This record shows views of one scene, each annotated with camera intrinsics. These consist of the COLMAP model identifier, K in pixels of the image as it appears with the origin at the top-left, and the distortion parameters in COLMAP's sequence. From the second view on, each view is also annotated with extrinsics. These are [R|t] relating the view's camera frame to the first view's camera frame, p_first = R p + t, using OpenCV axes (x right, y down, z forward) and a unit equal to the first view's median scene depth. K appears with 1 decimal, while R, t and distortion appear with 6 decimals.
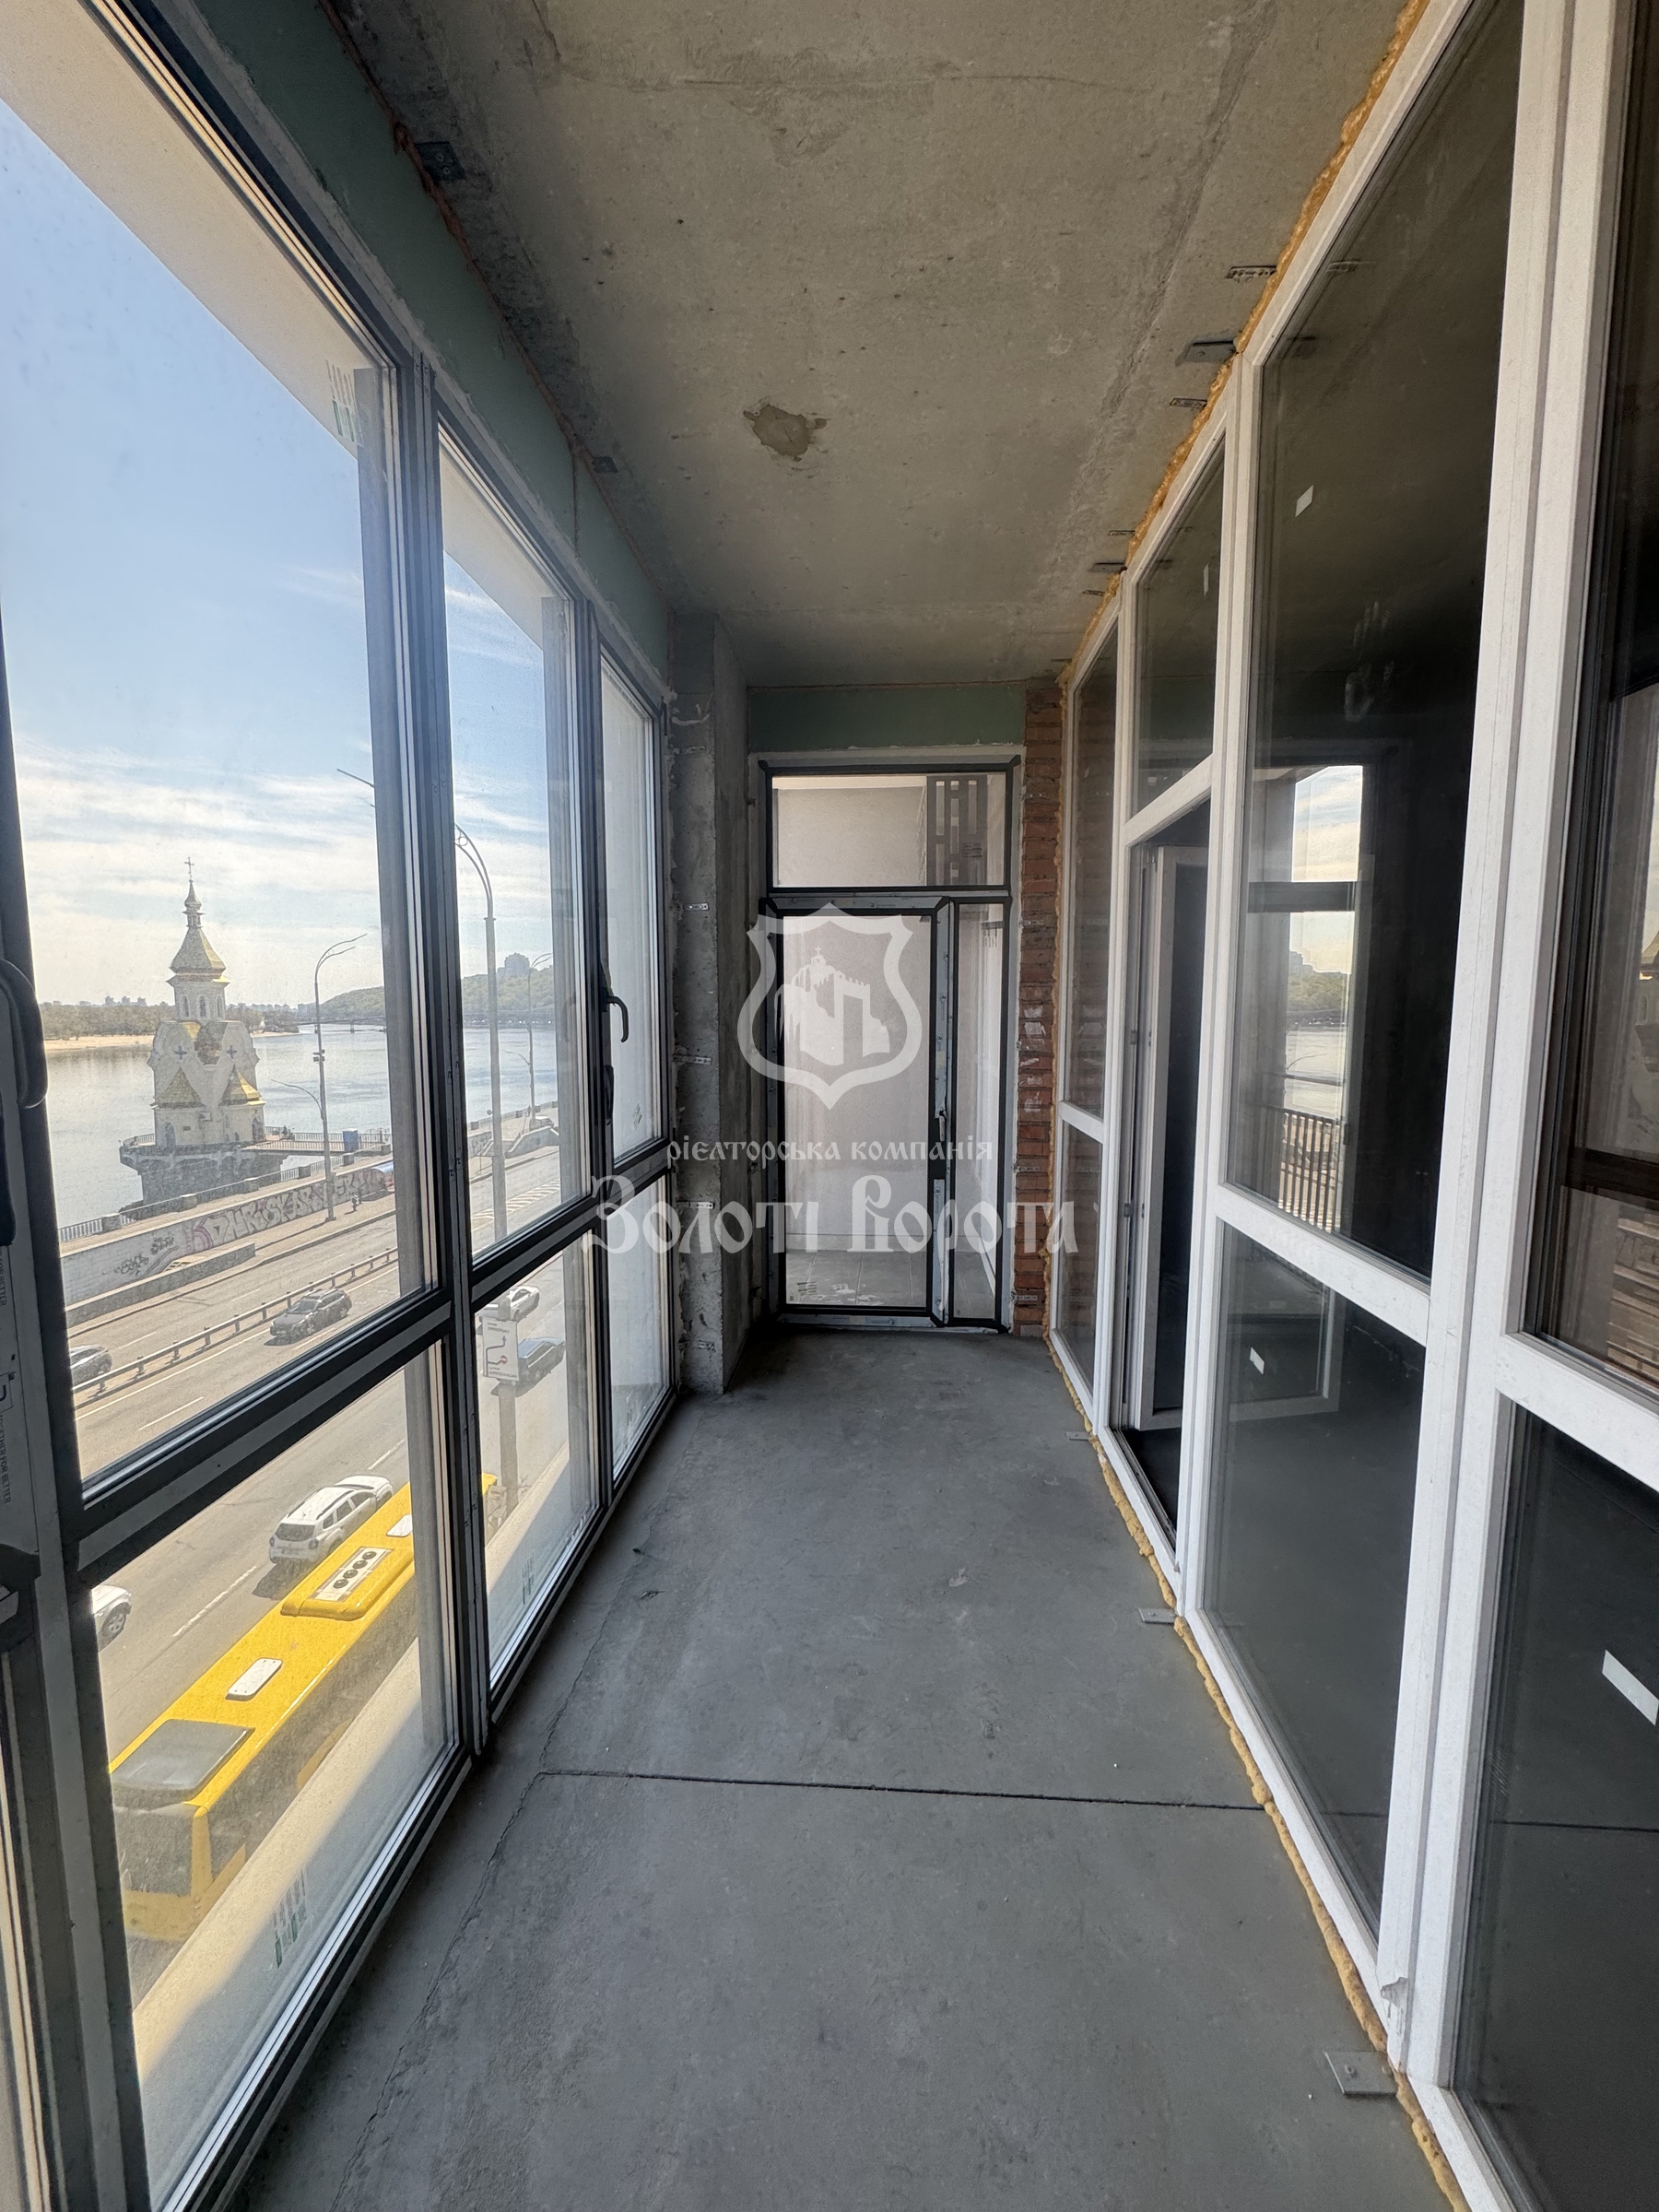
lens RADIAL K [[882.5, 0, 832.9], [0, 882.5, 1110.6], [0, 0, 1]] dist [-0.003005, -0.000242]
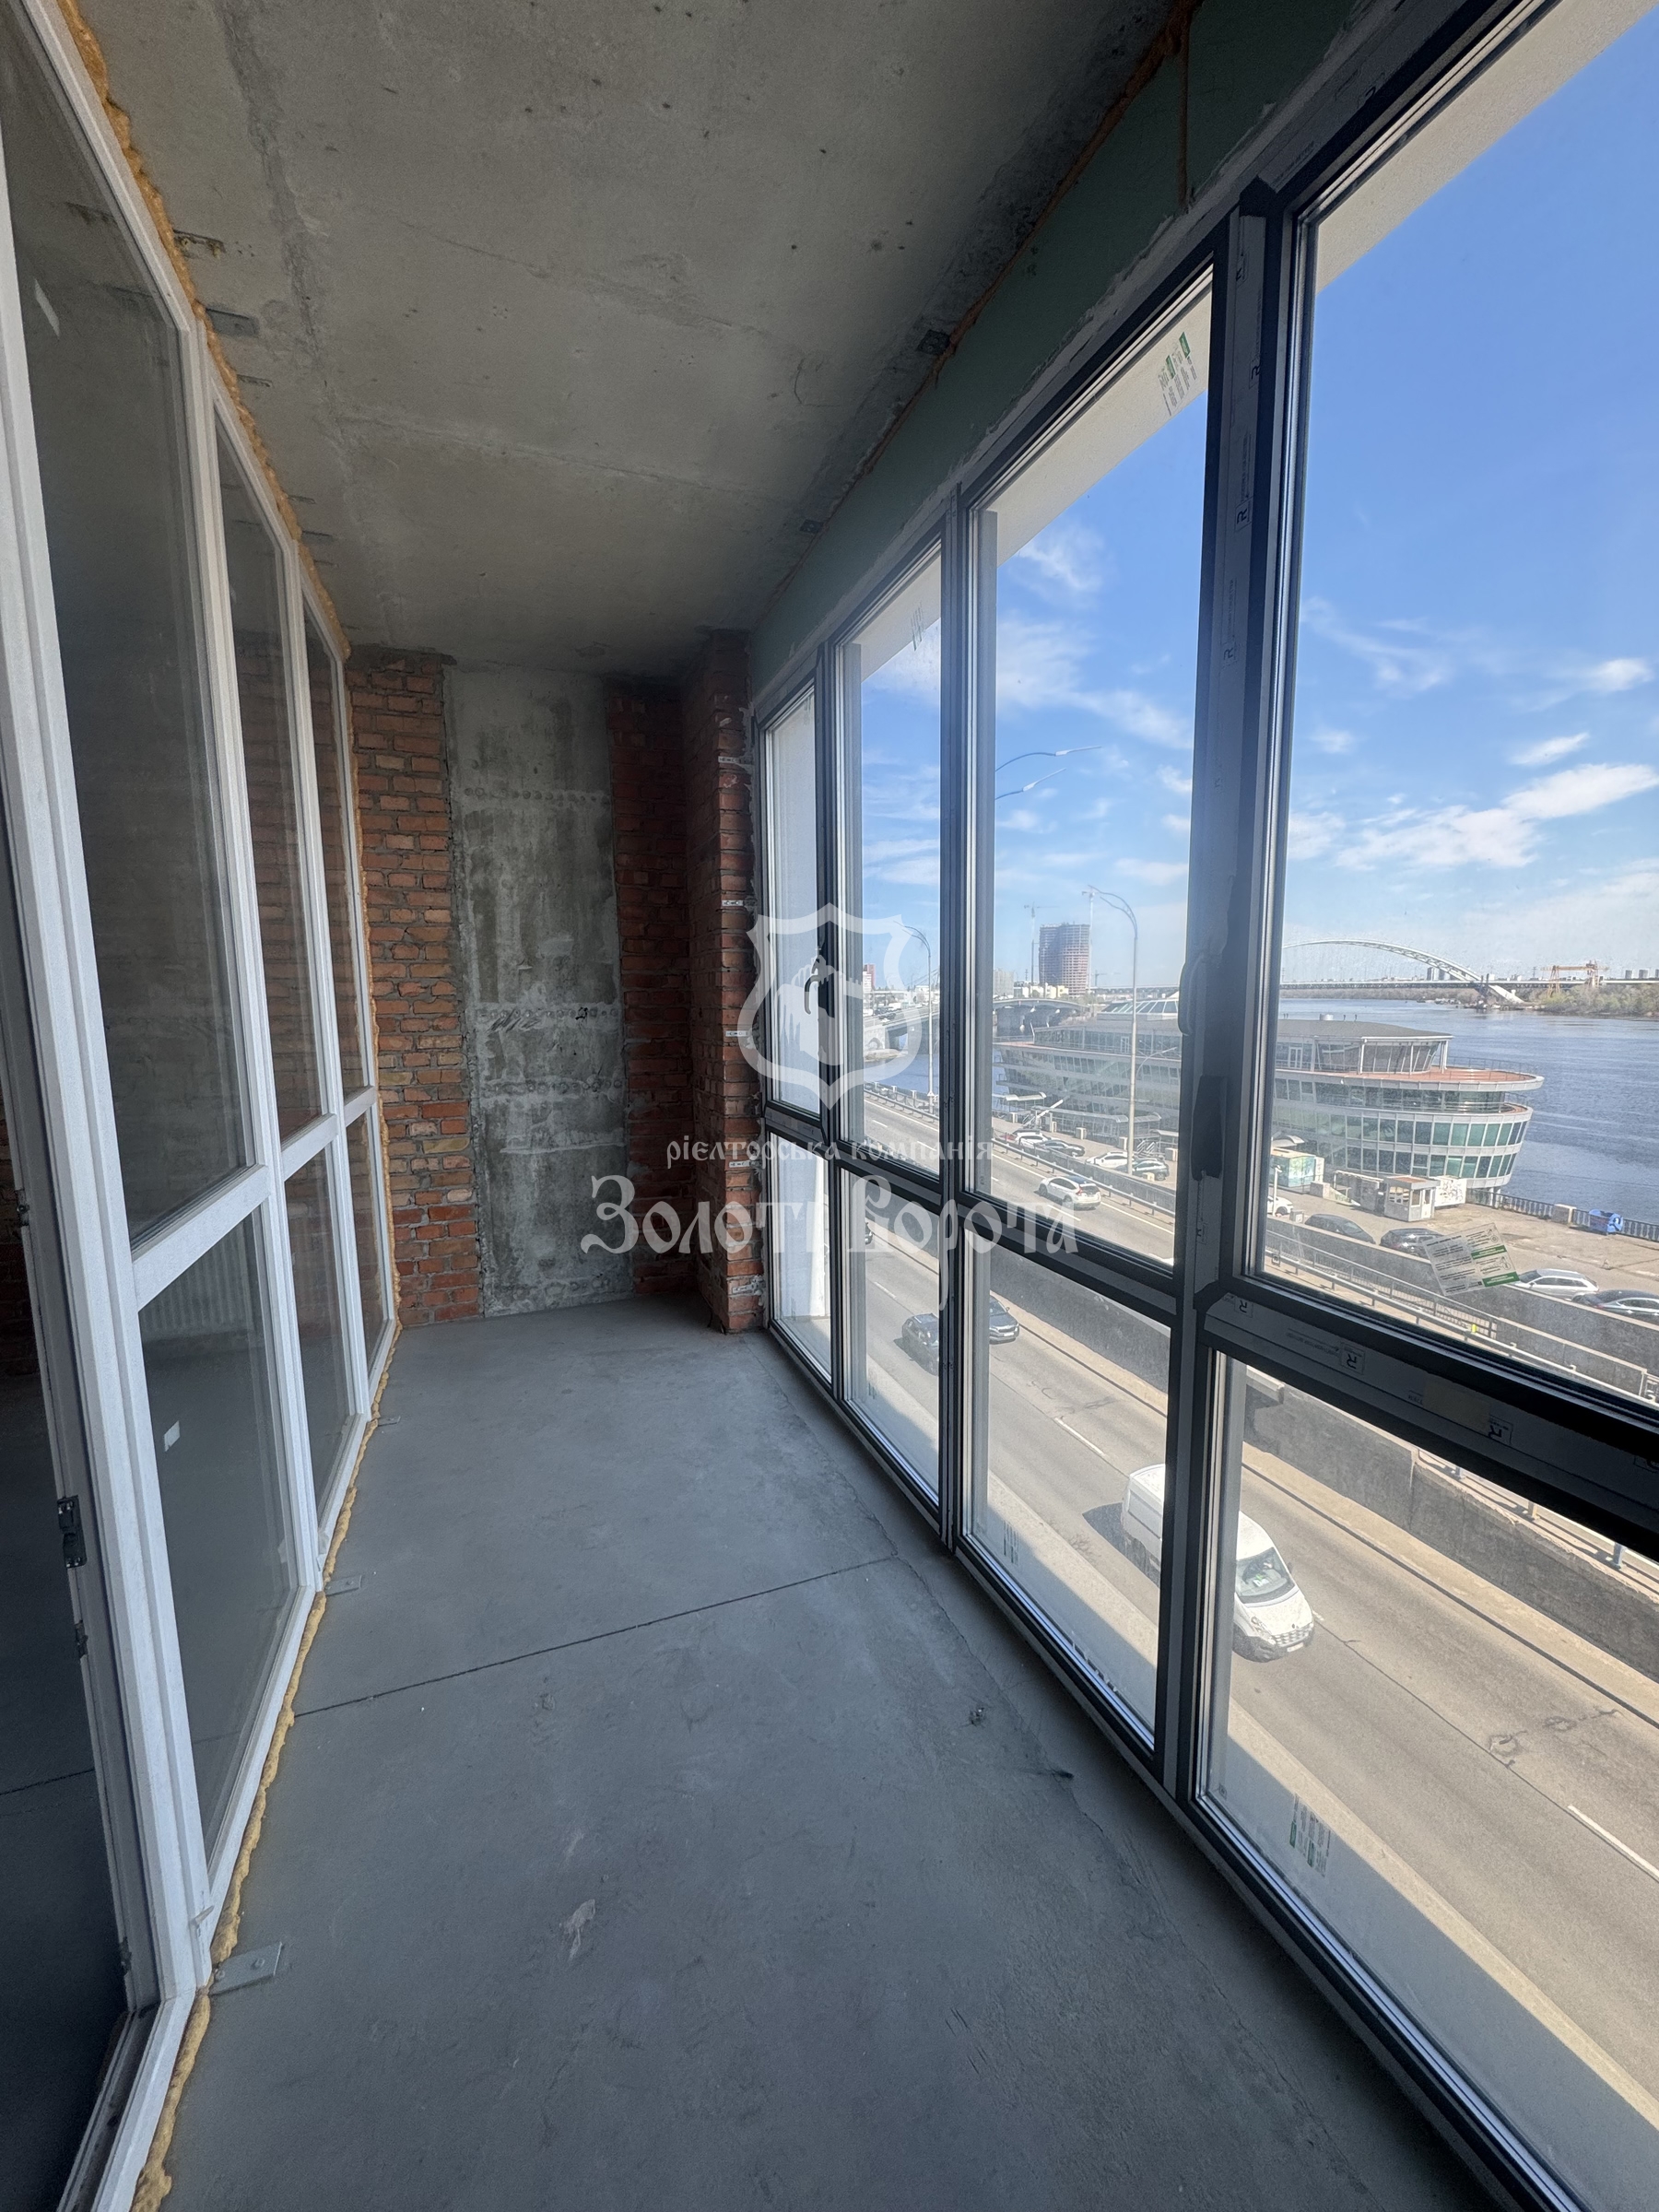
lens RADIAL K [[882.5, 0, 832.1], [0, 882.5, 1107.0], [0, 0, 1]] dist [-0.003005, -0.000242]
pose [[-0.909320, 0.059841, -0.411772, 0.015516], [-0.036144, 0.974504, 0.221438, -0.012017], [0.414525, 0.216241, -0.883973, 0.115061]]
